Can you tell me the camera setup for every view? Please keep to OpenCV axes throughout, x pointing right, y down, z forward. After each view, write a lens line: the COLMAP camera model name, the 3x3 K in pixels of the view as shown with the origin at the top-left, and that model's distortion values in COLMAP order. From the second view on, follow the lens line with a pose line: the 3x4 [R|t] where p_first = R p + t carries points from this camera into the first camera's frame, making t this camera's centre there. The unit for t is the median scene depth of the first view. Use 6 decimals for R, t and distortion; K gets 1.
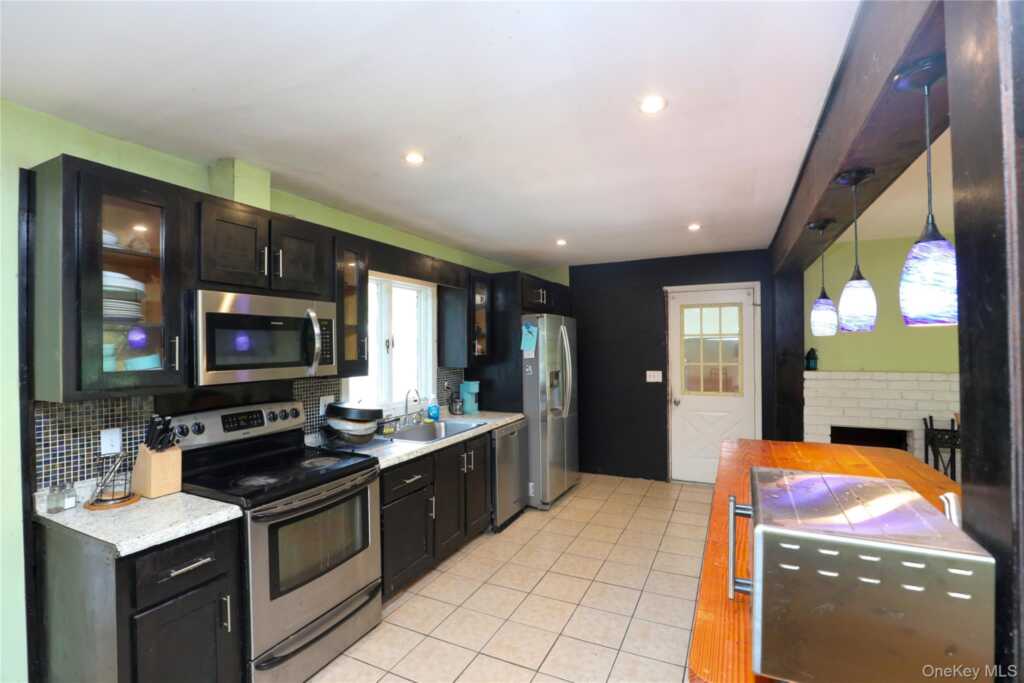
lens RADIAL K [[469.2, 0, 507.3], [0, 469.2, 344.2], [0, 0, 1]] dist [-0.037675, 0.007571]
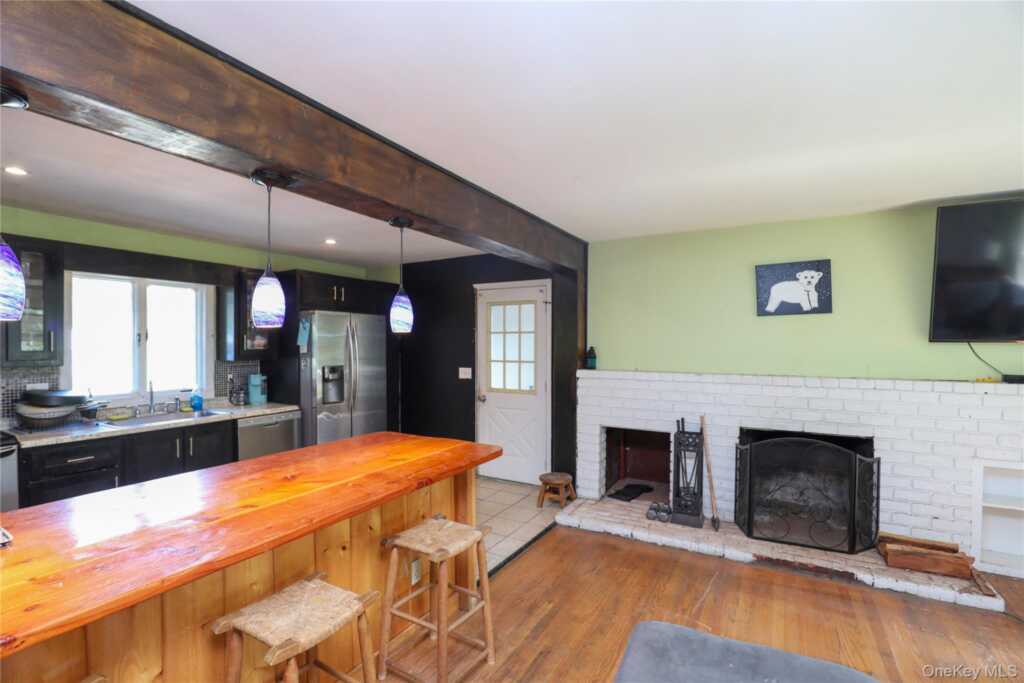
lens RADIAL K [[469.2, 0, 507.3], [0, 469.2, 344.2], [0, 0, 1]] dist [-0.037675, 0.007571]
pose [[0.997451, 0.010064, -0.070647, 0.581059], [-0.009727, 0.999940, 0.005112, 0.000435], [0.070695, -0.004412, 0.997488, -0.004139]]
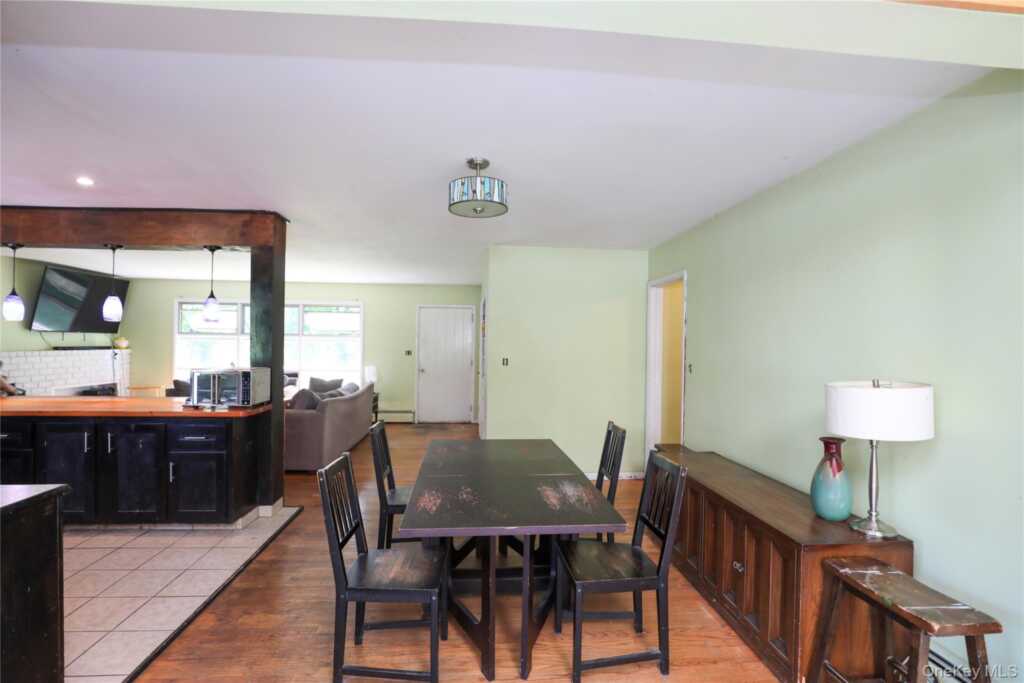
lens RADIAL K [[469.2, 0, 507.3], [0, 469.2, 344.2], [0, 0, 1]] dist [-0.037675, 0.007571]
pose [[-0.509573, 0.002725, 0.860423, -0.802650], [-0.007390, 0.999944, -0.007544, 0.035768], [-0.860396, -0.010203, -0.509525, 0.222530]]
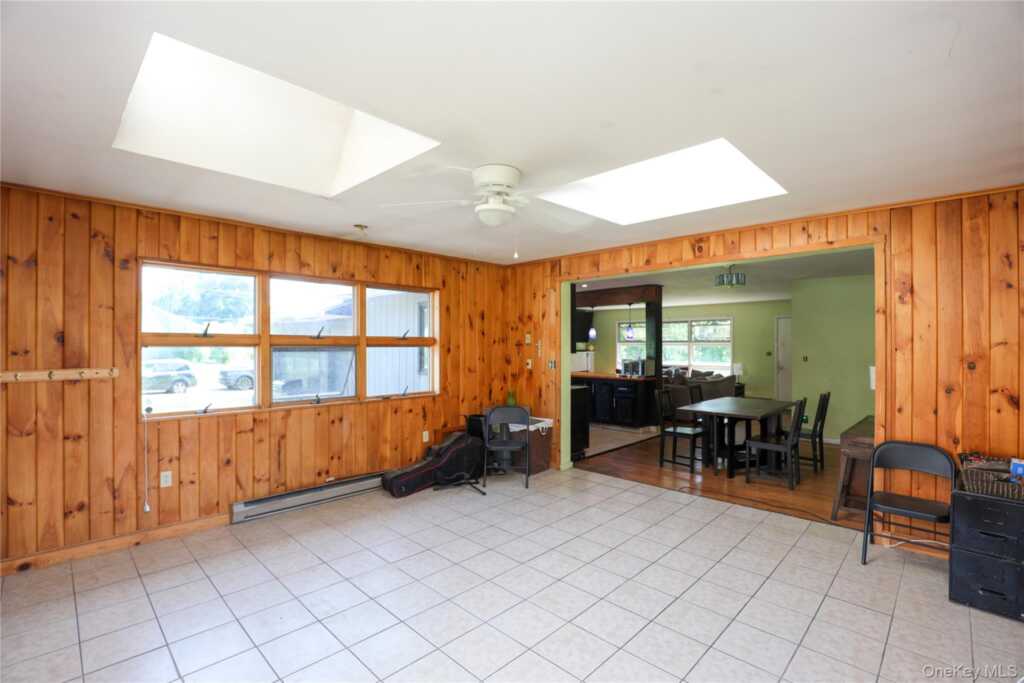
lens RADIAL K [[464.5, 0, 507.6], [0, 464.5, 342.2], [0, 0, 1]] dist [-0.036148, -0.000274]
pose [[0.318569, 0.014966, 0.947781, -1.722987], [-0.003846, 0.999888, -0.014496, 0.038679], [-0.947892, 0.000973, 0.318591, 0.130677]]
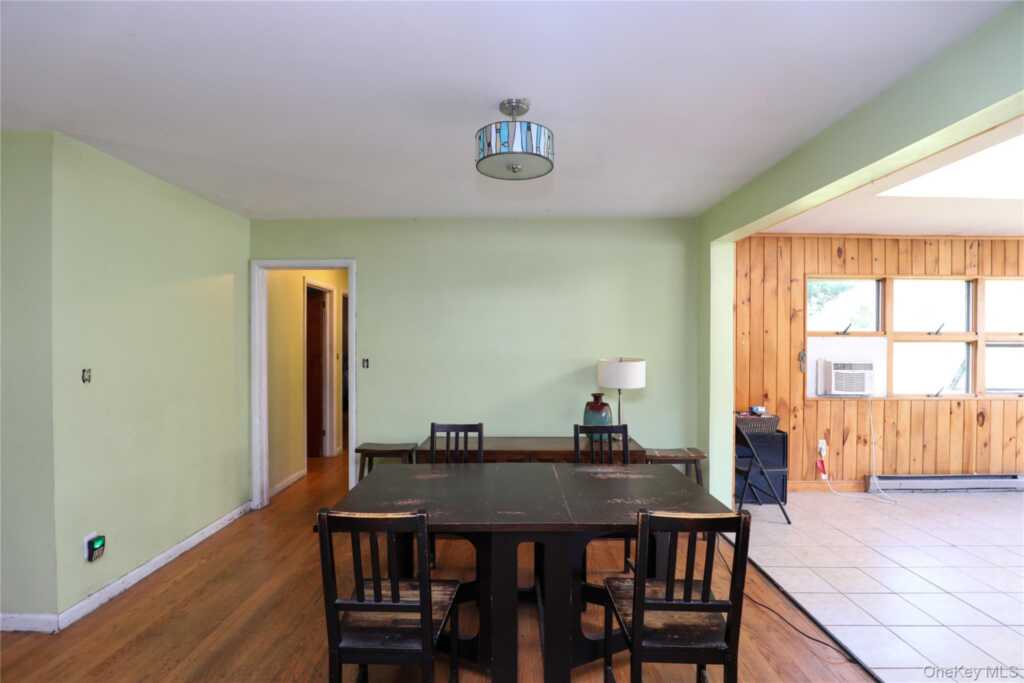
lens RADIAL K [[469.2, 0, 507.3], [0, 469.2, 344.2], [0, 0, 1]] dist [-0.037675, 0.007571]
pose [[-0.903110, 0.009698, -0.429301, -0.037204], [0.005753, 0.999928, 0.010485, 0.029198], [0.429372, 0.006999, -0.903101, 0.372055]]
